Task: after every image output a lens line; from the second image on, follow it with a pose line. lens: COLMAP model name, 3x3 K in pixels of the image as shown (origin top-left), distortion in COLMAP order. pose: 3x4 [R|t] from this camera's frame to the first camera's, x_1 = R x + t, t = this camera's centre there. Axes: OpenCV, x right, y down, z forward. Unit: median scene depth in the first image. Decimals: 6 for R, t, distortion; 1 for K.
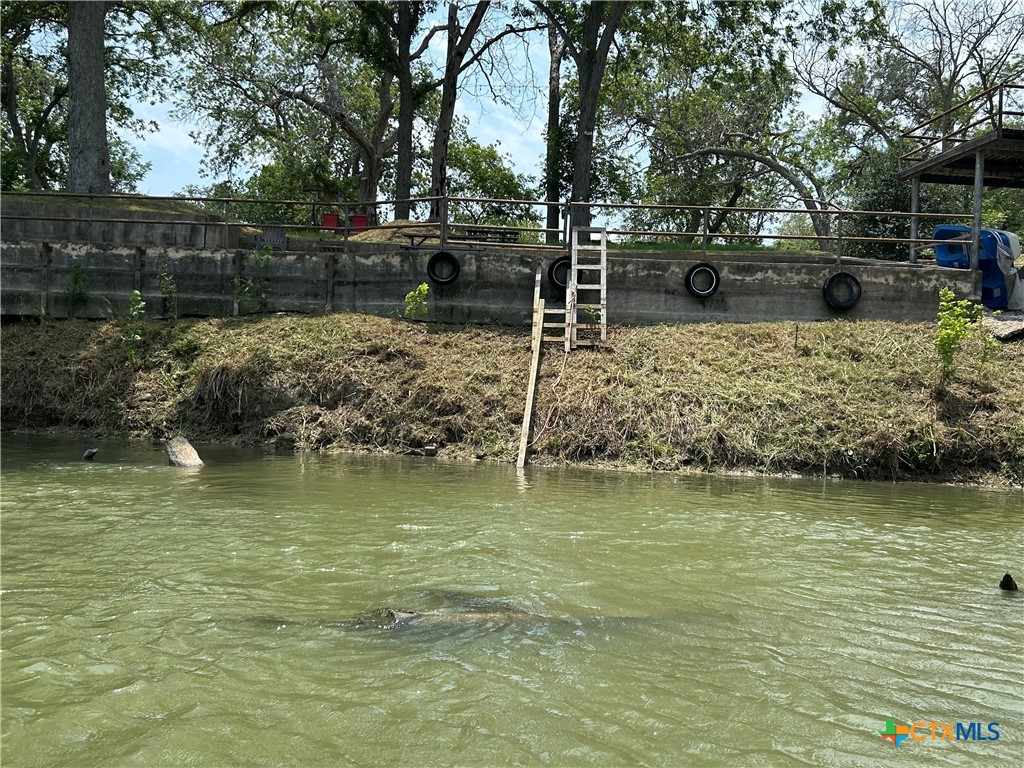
lens RADIAL K [[936.6, 0, 507.0], [0, 936.6, 385.5], [0, 0, 1]] dist [0.007422, 0.000000]
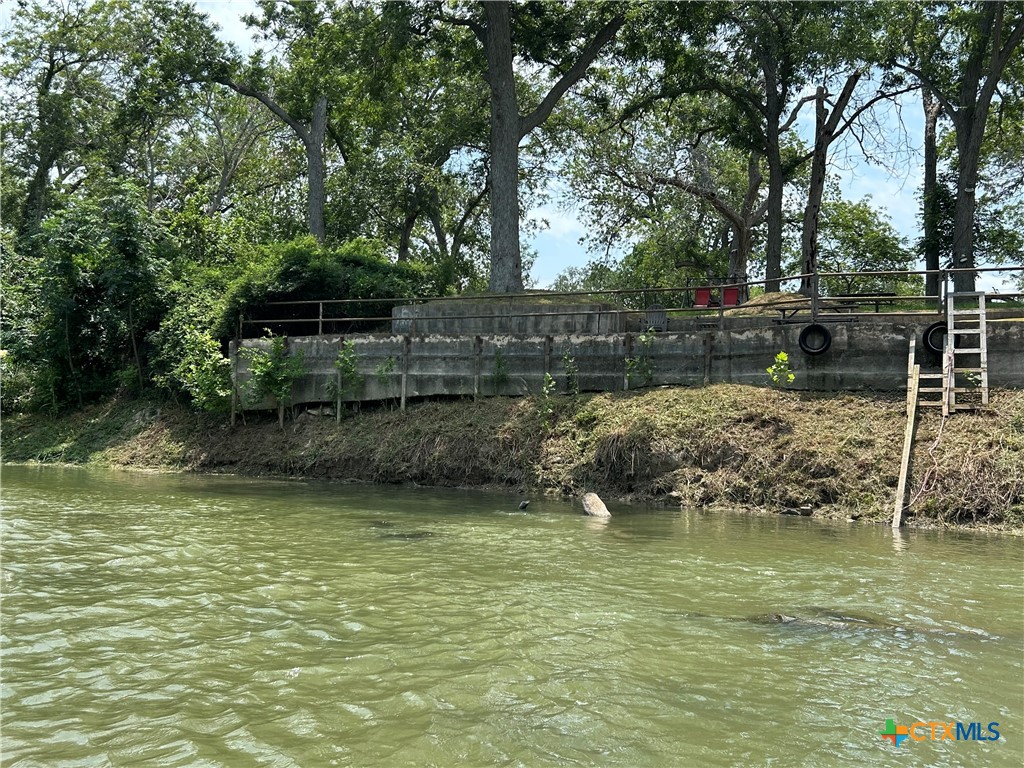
lens RADIAL K [[936.6, 0, 502.1], [0, 936.6, 394.4], [0, 0, 1]] dist [0.007422, 0.000000]
pose [[0.922788, -0.026450, -0.384398, 0.012608], [0.003592, 0.998188, -0.060062, -0.000155], [0.385290, 0.054043, 0.921211, -0.119360]]
